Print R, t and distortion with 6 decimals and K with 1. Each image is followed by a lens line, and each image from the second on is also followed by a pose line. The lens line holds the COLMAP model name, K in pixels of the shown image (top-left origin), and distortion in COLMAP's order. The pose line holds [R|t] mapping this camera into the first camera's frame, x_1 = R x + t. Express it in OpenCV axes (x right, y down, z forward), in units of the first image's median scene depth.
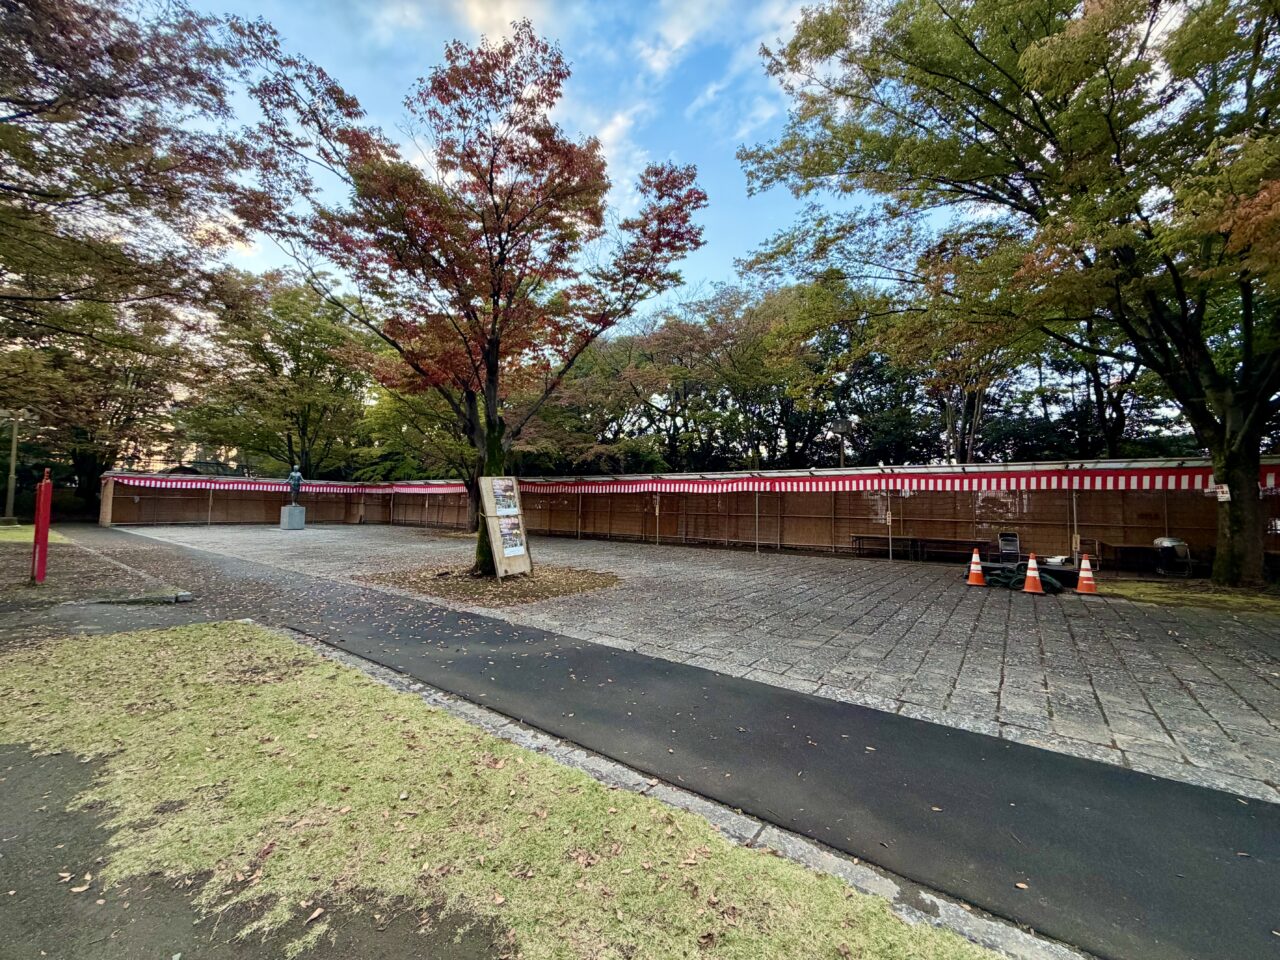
lens RADIAL K [[506.8, 0, 640.0], [0, 506.8, 480.0], [0, 0, 1]] dist [-0.001886, -0.000246]
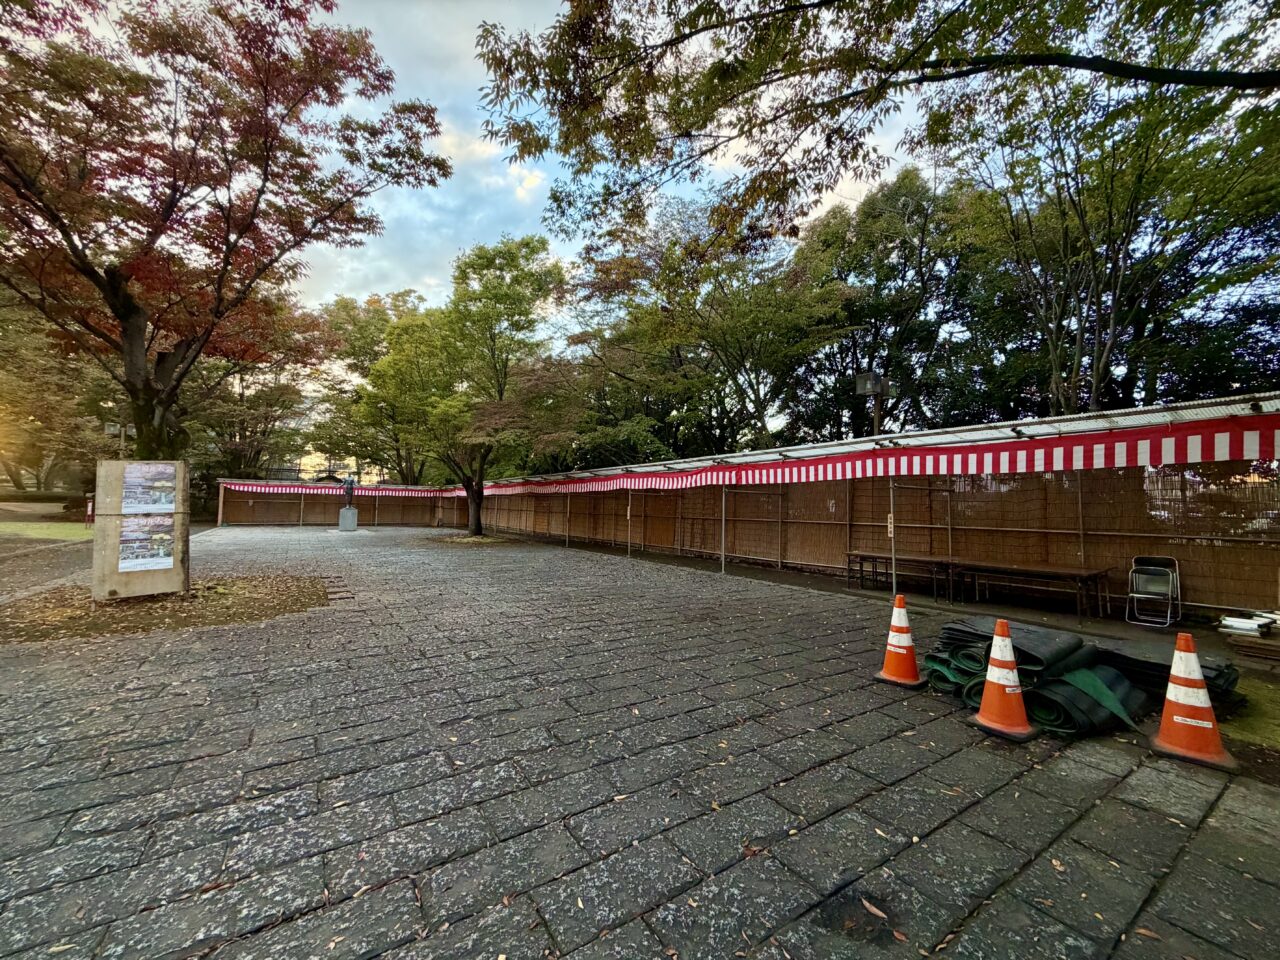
lens RADIAL K [[506.8, 0, 640.0], [0, 506.8, 480.0], [0, 0, 1]] dist [-0.001886, -0.000246]
pose [[0.943205, -0.018777, -0.331681, 0.360416], [0.015009, 0.999790, -0.013921, 0.023820], [0.331873, 0.008152, 0.943289, 0.311347]]
